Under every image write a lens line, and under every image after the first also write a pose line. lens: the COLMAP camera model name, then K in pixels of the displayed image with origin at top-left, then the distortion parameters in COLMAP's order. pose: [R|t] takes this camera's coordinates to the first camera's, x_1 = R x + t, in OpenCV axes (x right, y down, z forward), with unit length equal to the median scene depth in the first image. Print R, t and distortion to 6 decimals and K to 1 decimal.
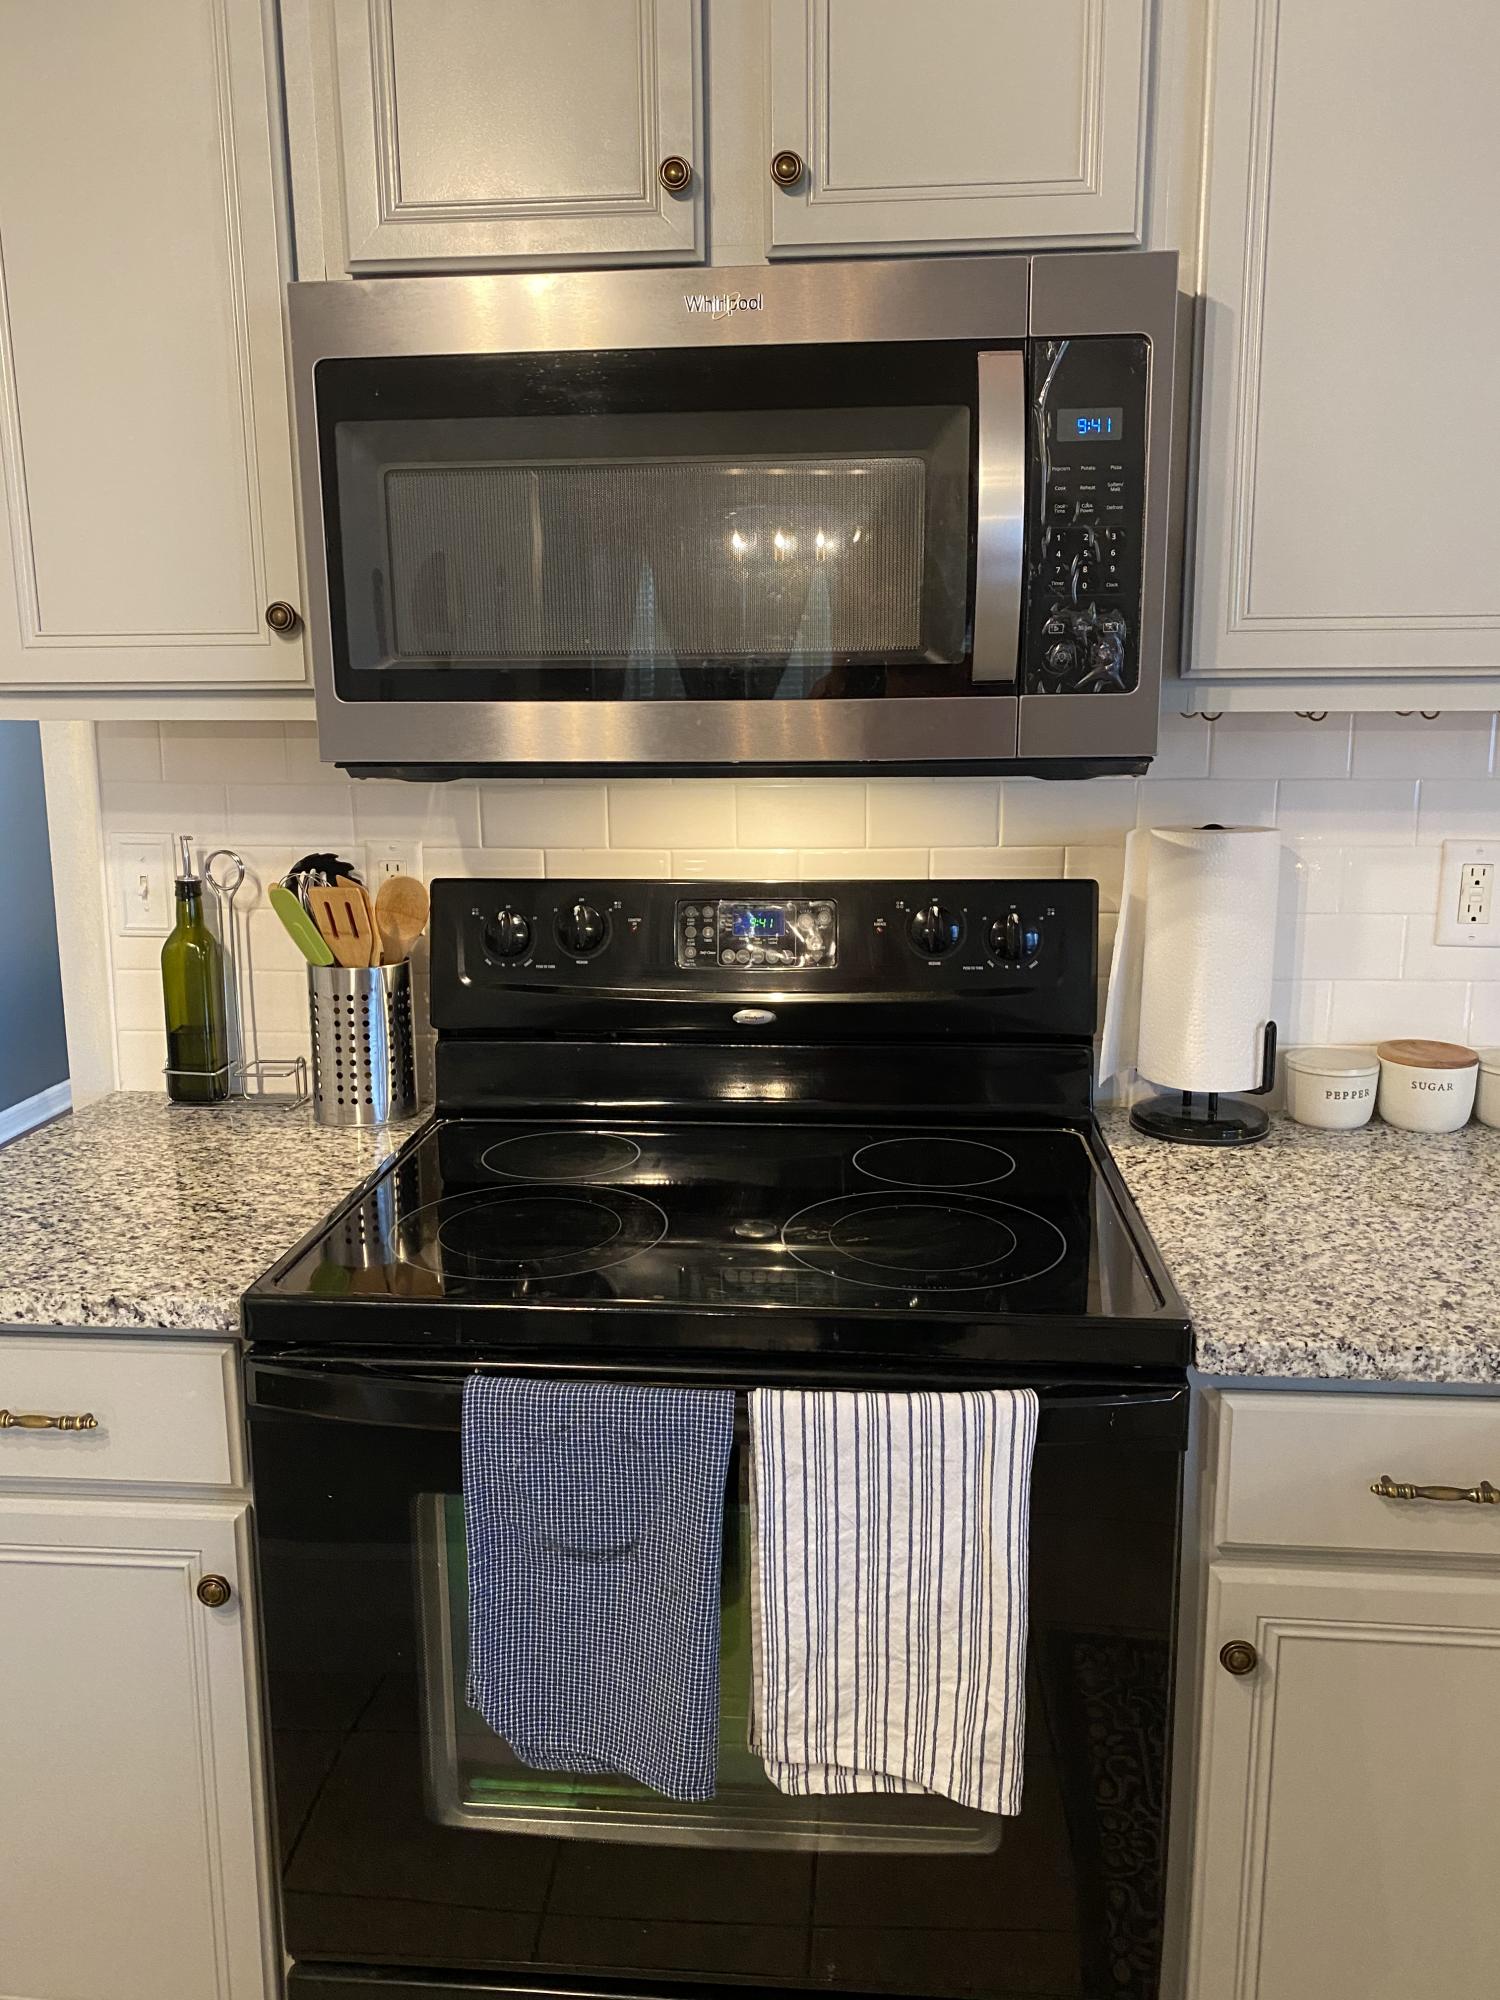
lens RADIAL K [[1525.0, 0, 749.3], [0, 1525.0, 972.8], [0, 0, 1]] dist [0.011234, -0.019387]
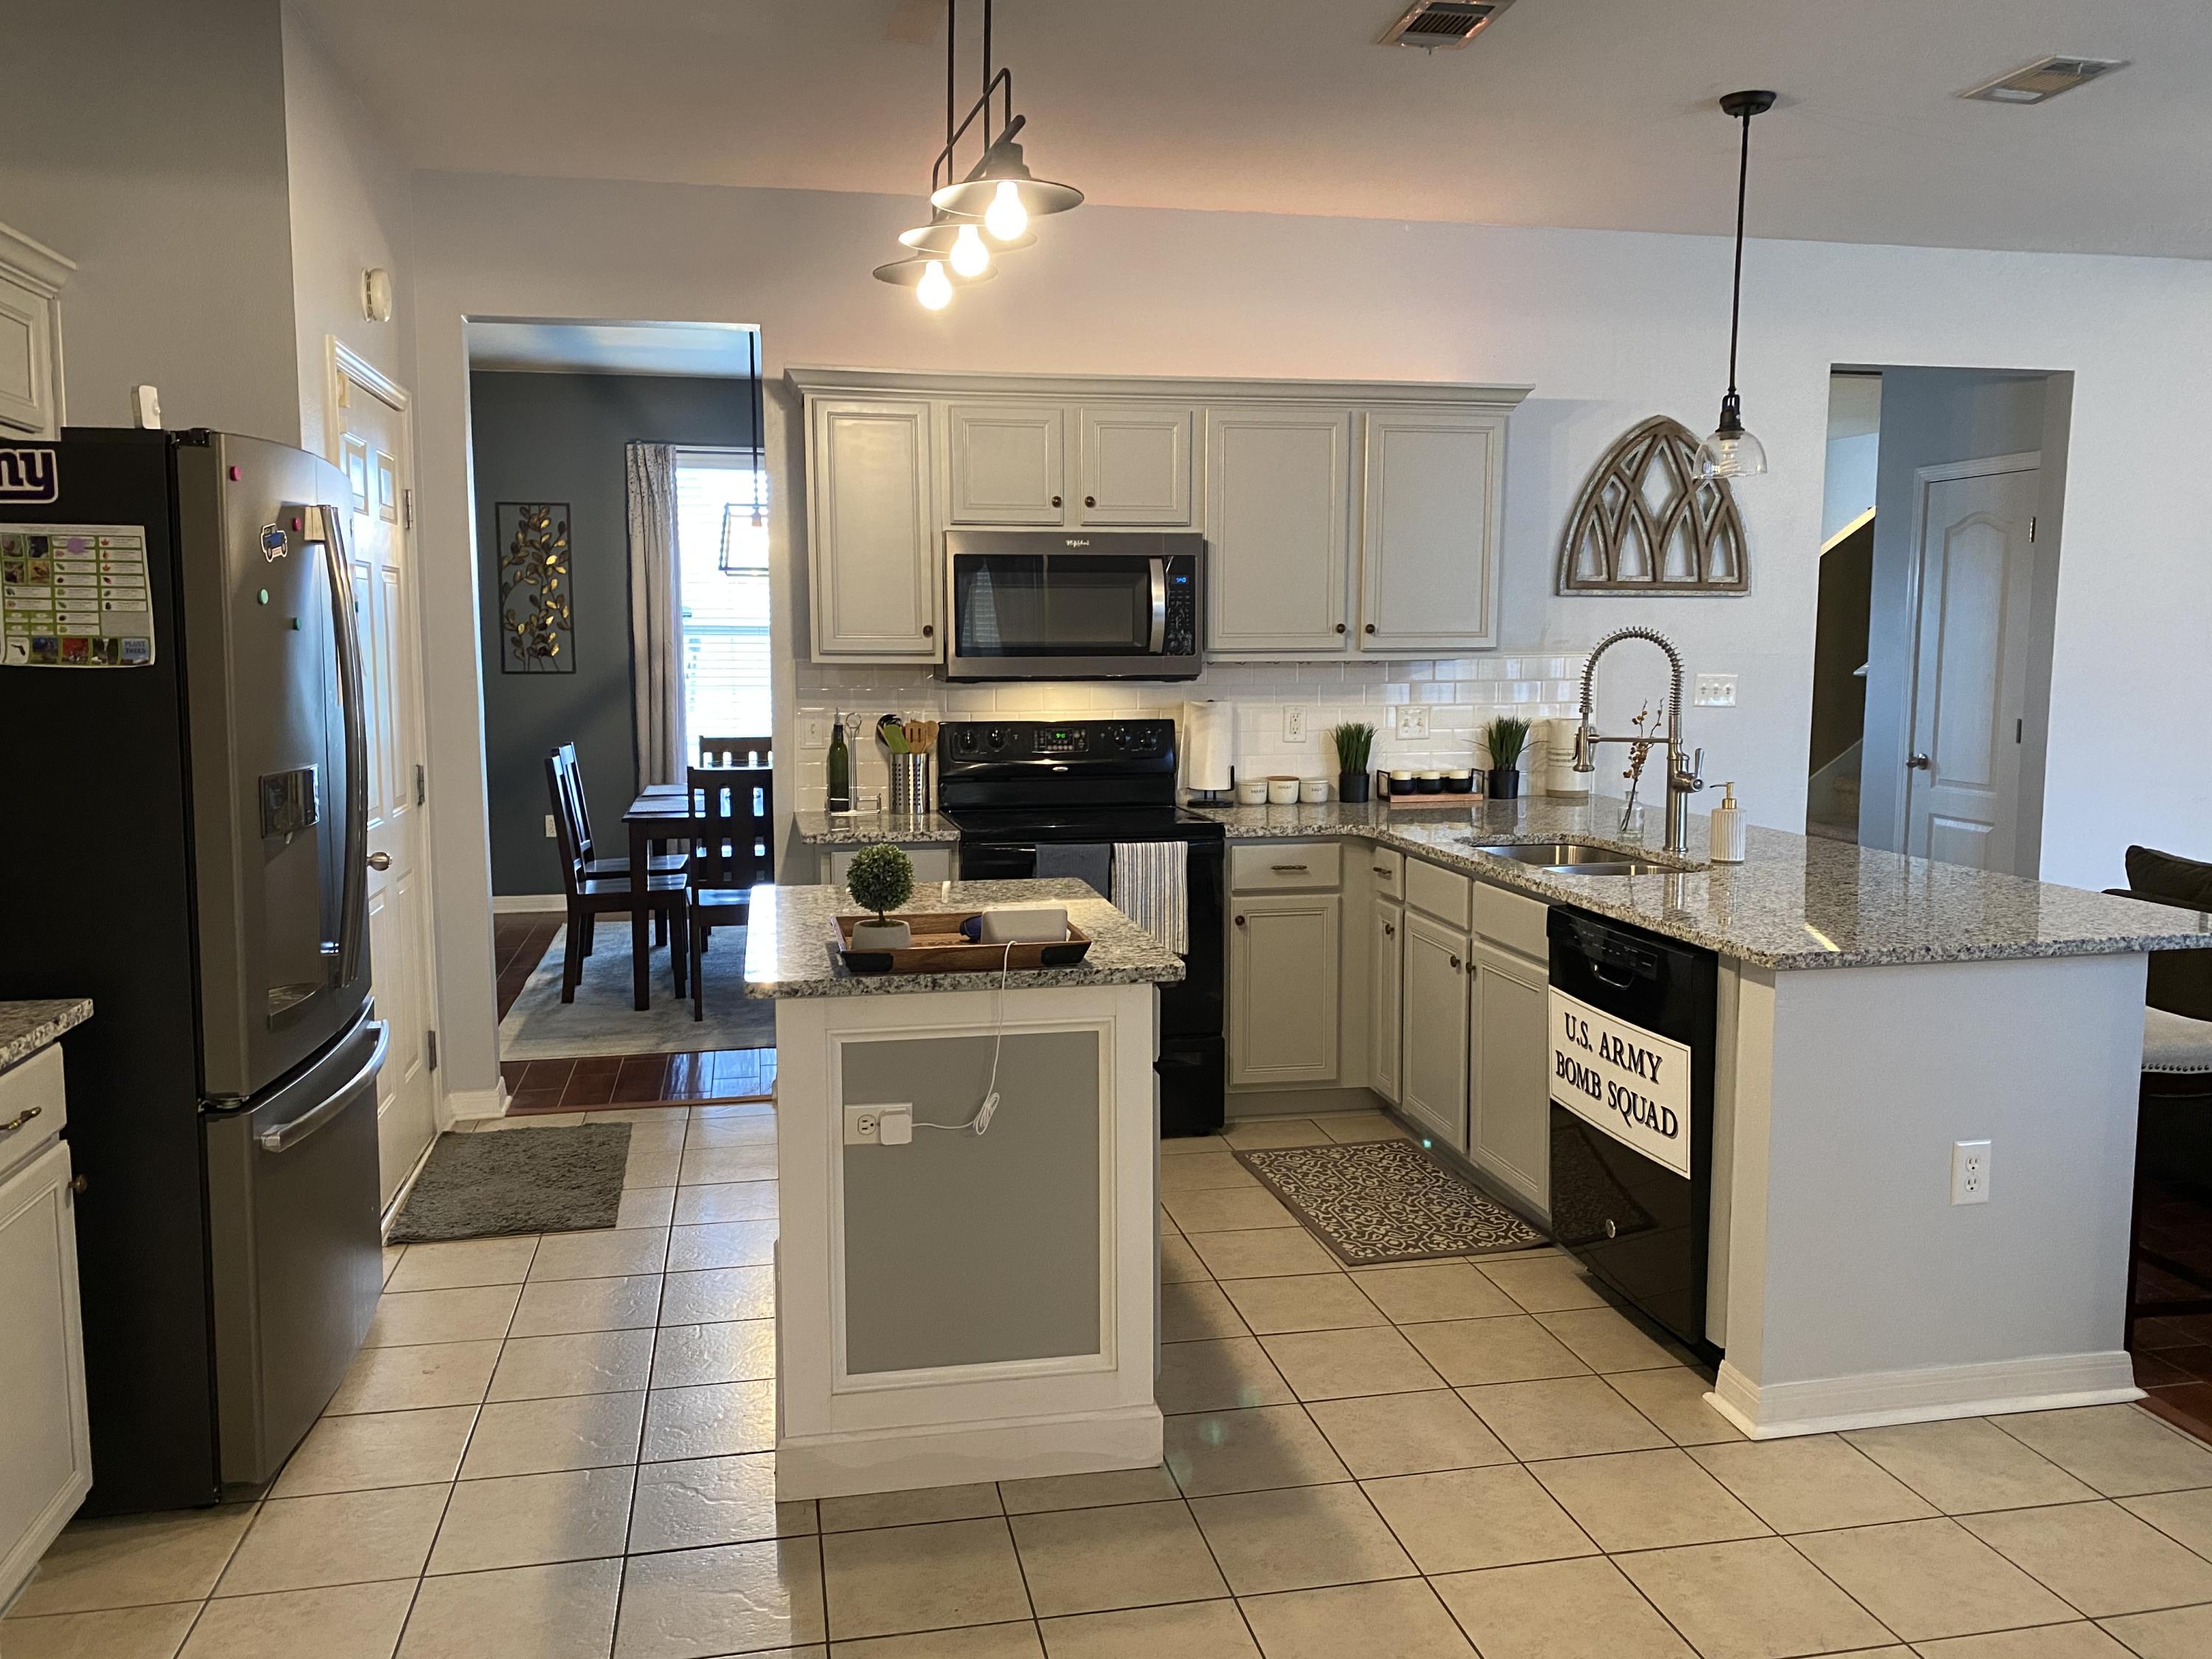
lens RADIAL K [[1686.7, 0, 1095.7], [0, 1686.7, 840.8], [0, 0, 1]] dist [0.011234, -0.019387]
pose [[0.956832, -0.028467, 0.289245, -1.005571], [0.048206, 0.996952, -0.061349, 0.426038], [-0.286617, 0.072644, 0.955287, -2.375508]]
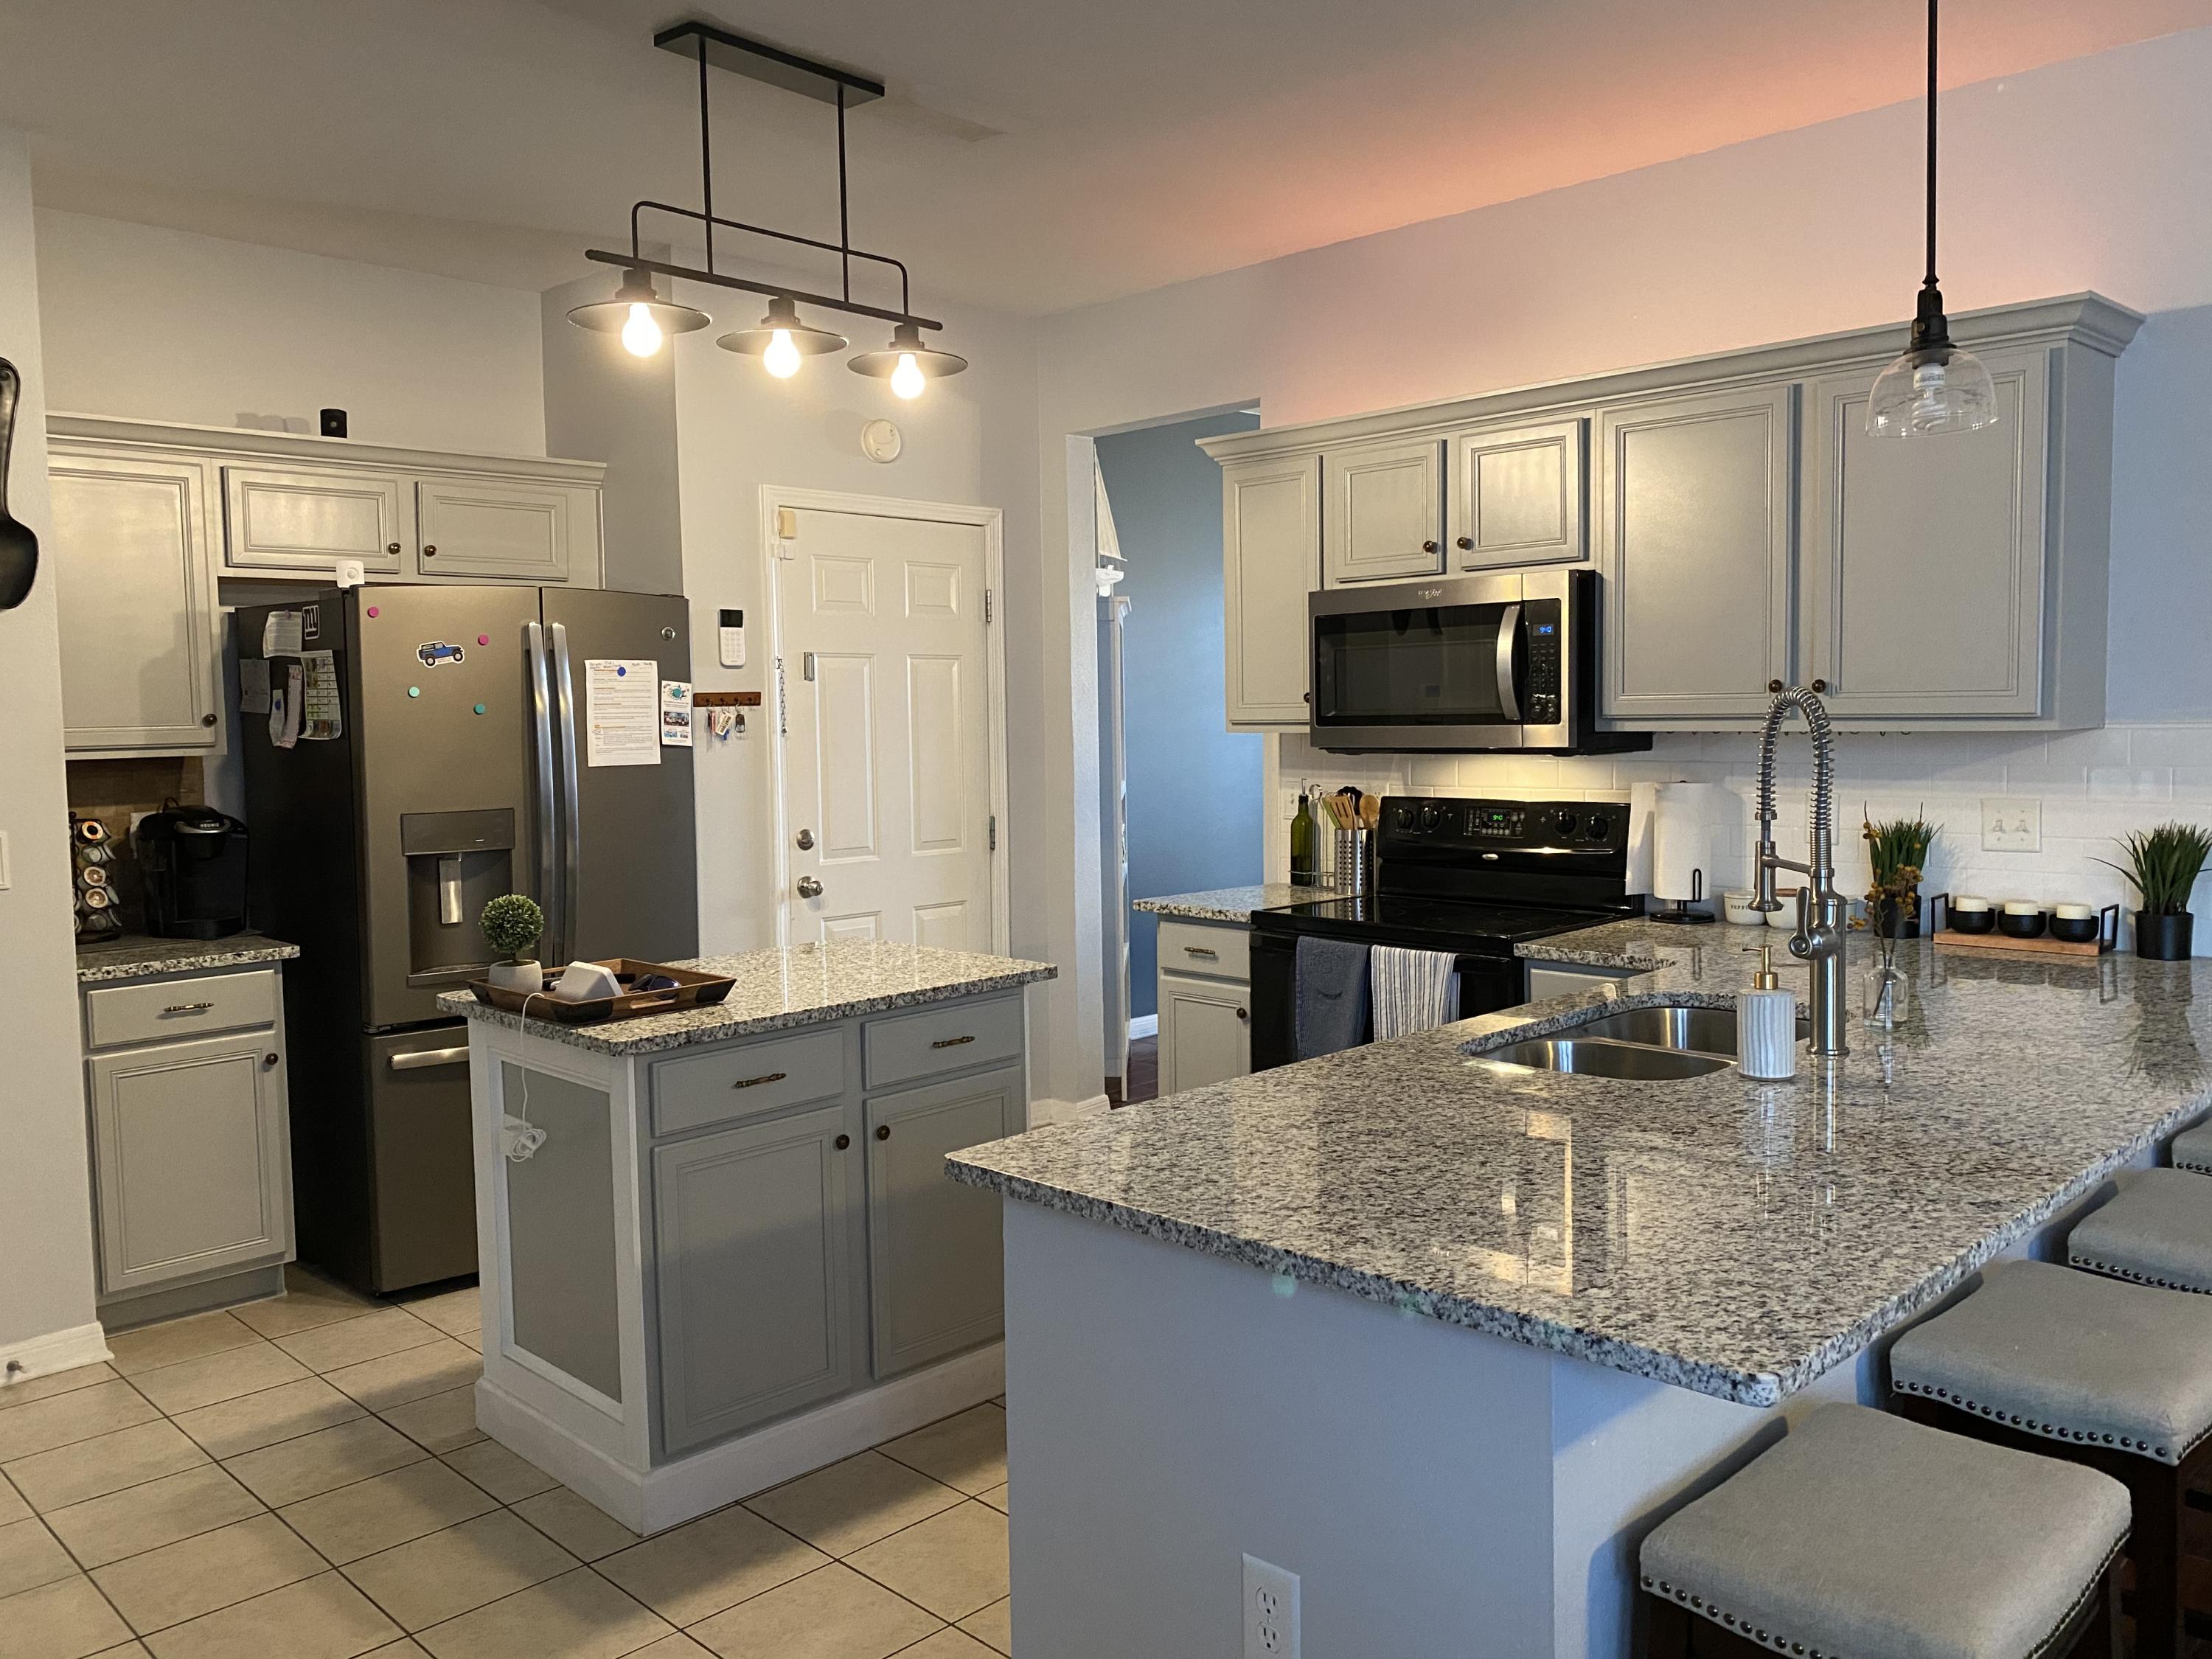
lens RADIAL K [[1686.7, 0, 1104.4], [0, 1686.7, 833.7], [0, 0, 1]] dist [0.011234, -0.019387]
pose [[0.766862, 0.045126, -0.640223, 1.476139], [-0.109520, 0.992095, -0.061255, 0.263949], [0.632398, 0.117092, 0.765743, -1.680315]]
